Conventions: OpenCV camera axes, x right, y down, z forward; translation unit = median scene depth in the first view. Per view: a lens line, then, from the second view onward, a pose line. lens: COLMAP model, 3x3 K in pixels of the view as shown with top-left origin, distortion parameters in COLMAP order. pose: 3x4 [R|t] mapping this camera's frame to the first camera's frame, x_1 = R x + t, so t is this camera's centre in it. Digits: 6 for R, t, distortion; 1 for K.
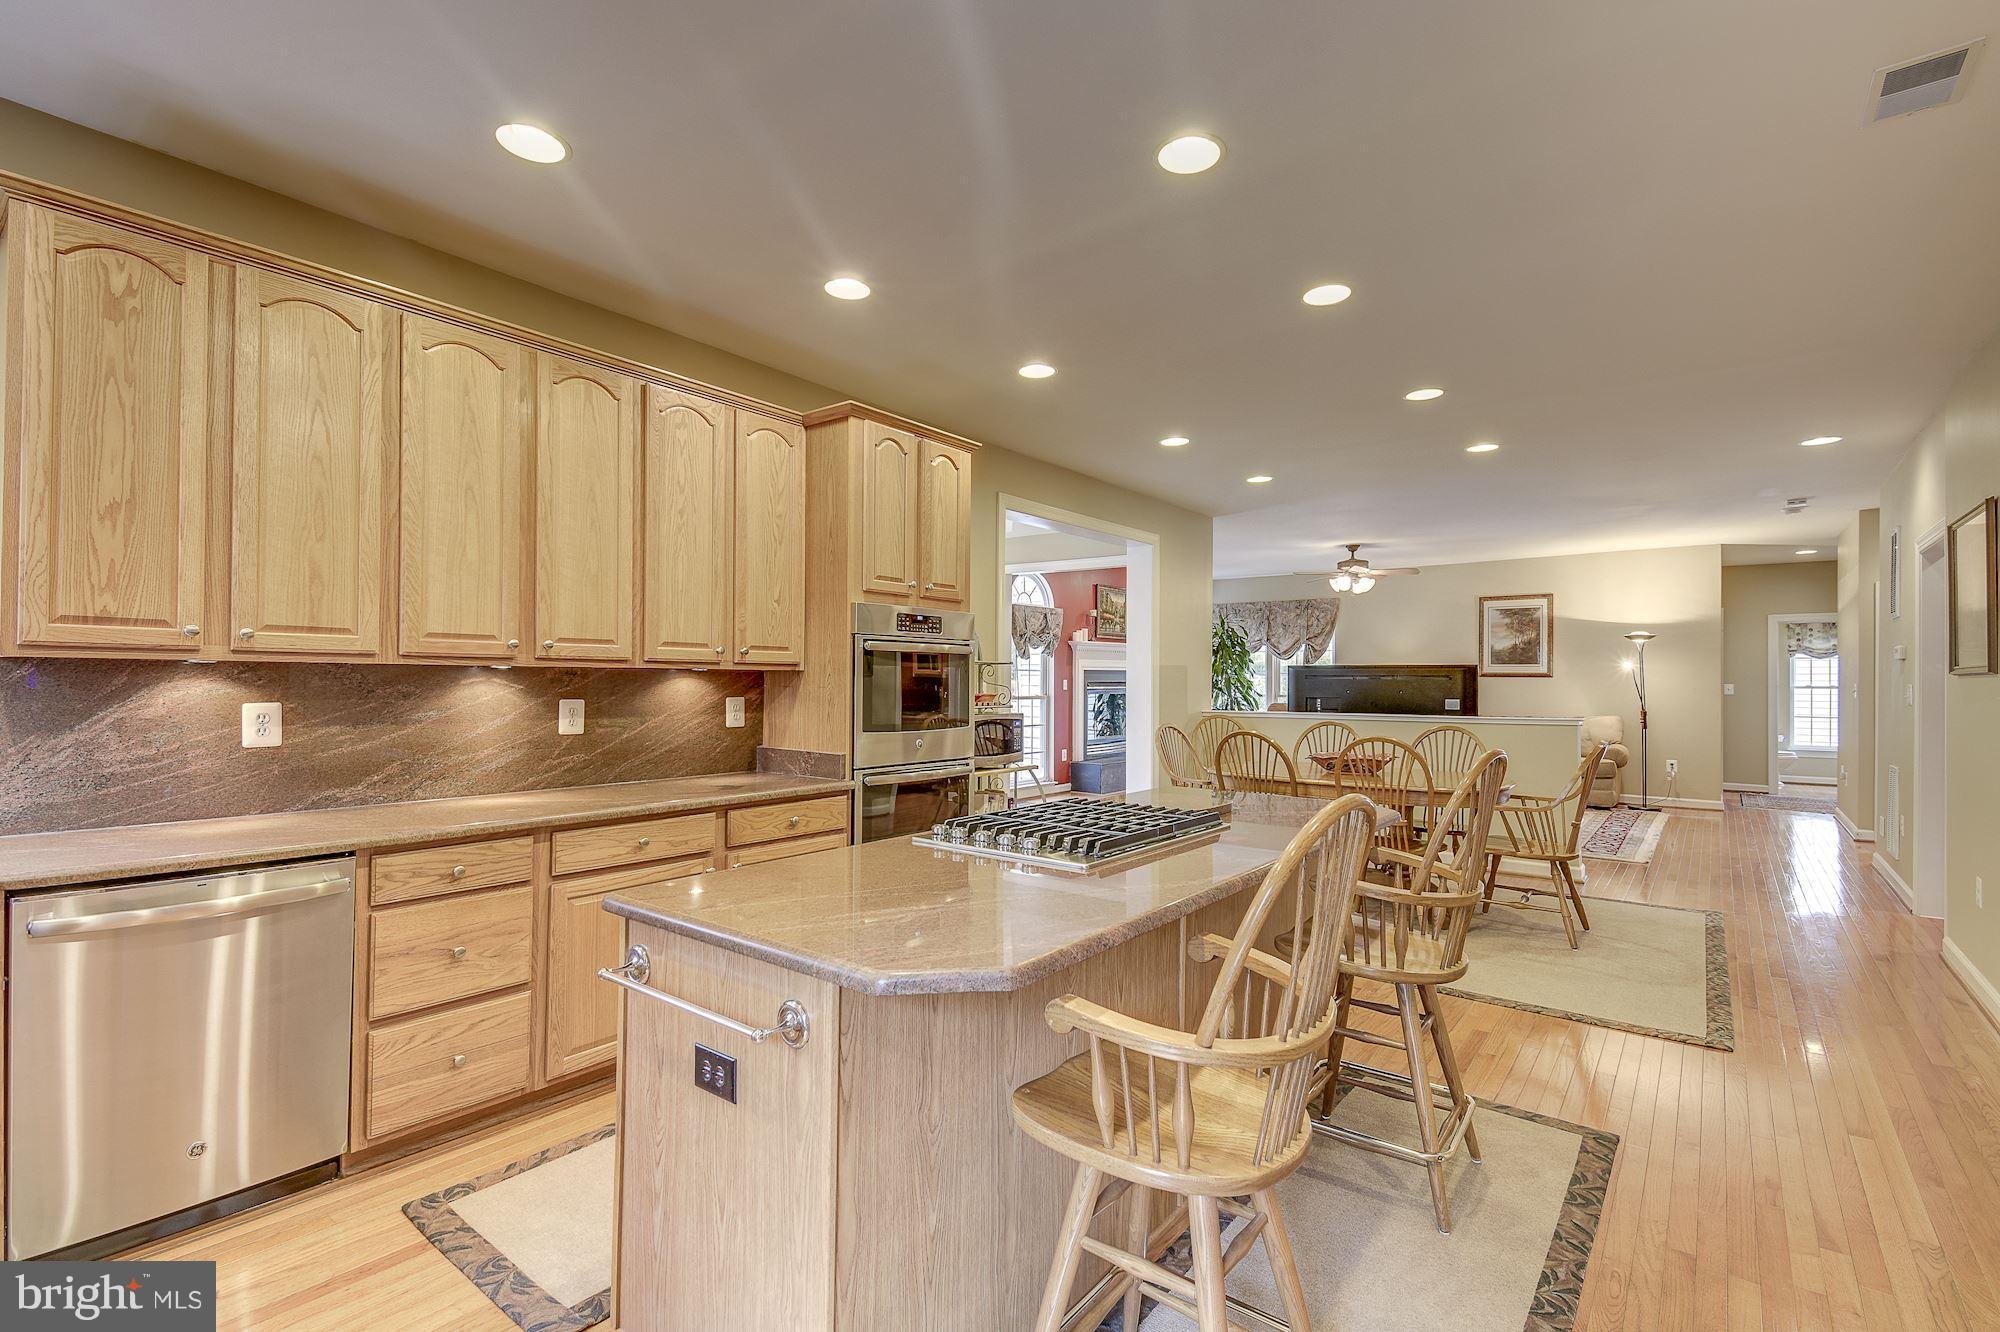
lens RADIAL K [[892.3, 0, 995.2], [0, 892.3, 658.3], [0, 0, 1]] dist [0.043246, -0.027114]
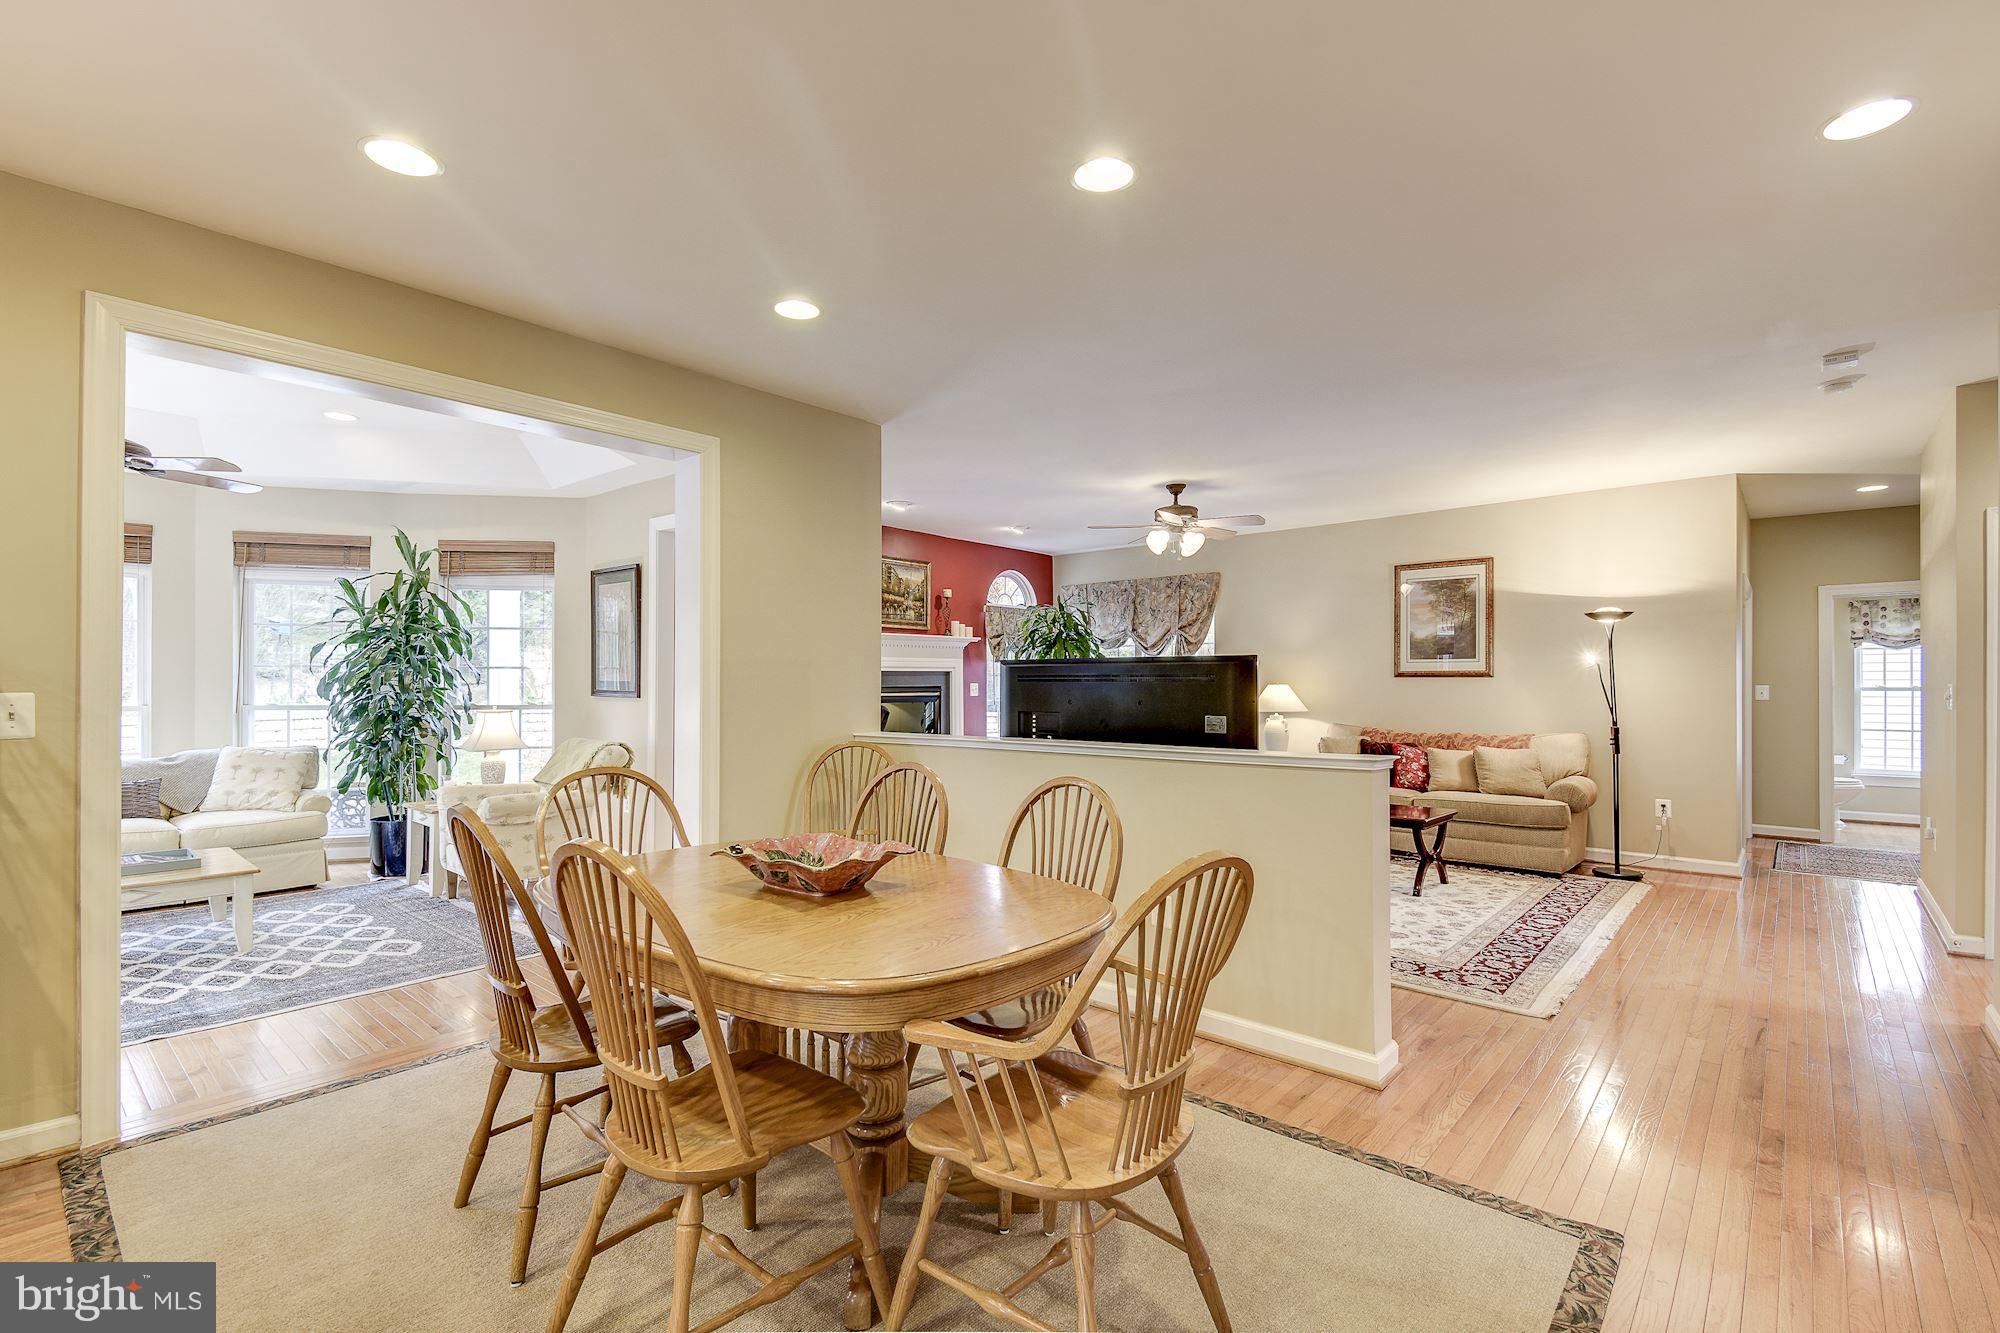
lens RADIAL K [[883.8, 0, 1002.4], [0, 883.8, 667.6], [0, 0, 1]] dist [0.043926, -0.026248]
pose [[0.998711, -0.006168, -0.050385, 0.272329], [0.006467, 0.999962, 0.005789, 0.007364], [0.050347, -0.006107, 0.998713, 0.290286]]
